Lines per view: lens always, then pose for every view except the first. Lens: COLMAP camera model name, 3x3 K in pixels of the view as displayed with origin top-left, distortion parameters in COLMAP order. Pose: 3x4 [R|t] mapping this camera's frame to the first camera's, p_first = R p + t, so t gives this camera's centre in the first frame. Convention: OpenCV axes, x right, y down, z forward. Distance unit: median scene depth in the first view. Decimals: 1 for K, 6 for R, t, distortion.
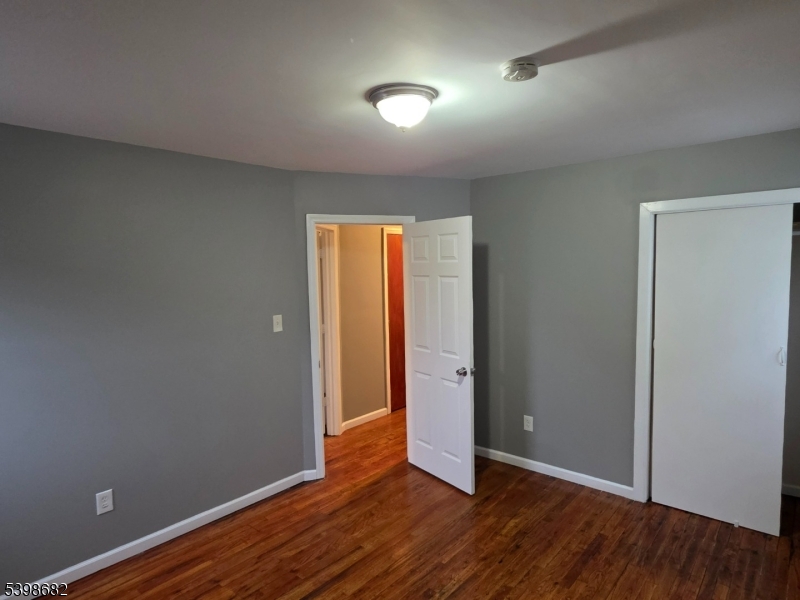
lens RADIAL K [[474.7, 0, 398.3], [0, 474.7, 296.9], [0, 0, 1]] dist [0.005442, -0.003173]
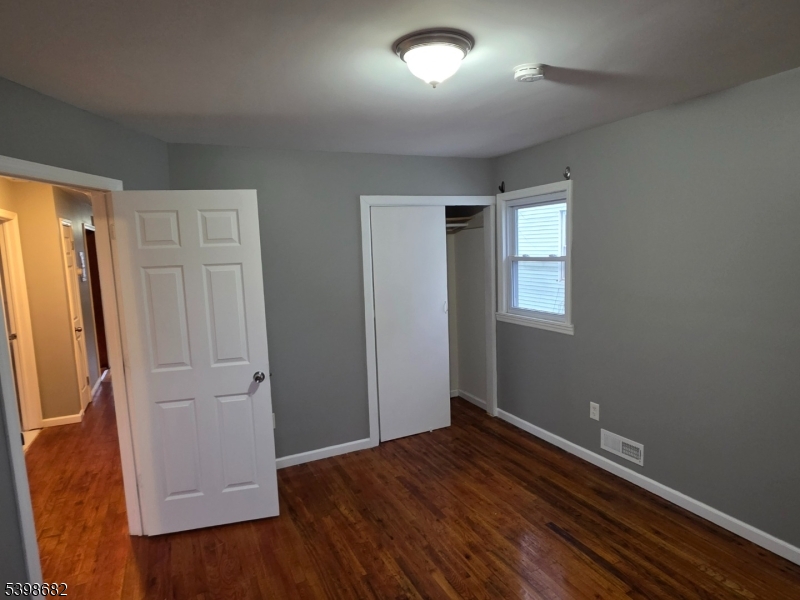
lens RADIAL K [[474.7, 0, 398.4], [0, 474.7, 298.8], [0, 0, 1]] dist [0.005442, -0.003173]
pose [[0.401792, -0.095212, 0.910768, -0.536033], [0.096995, 0.993410, 0.061062, -0.006485], [-0.910580, 0.063806, 0.408379, 0.446994]]
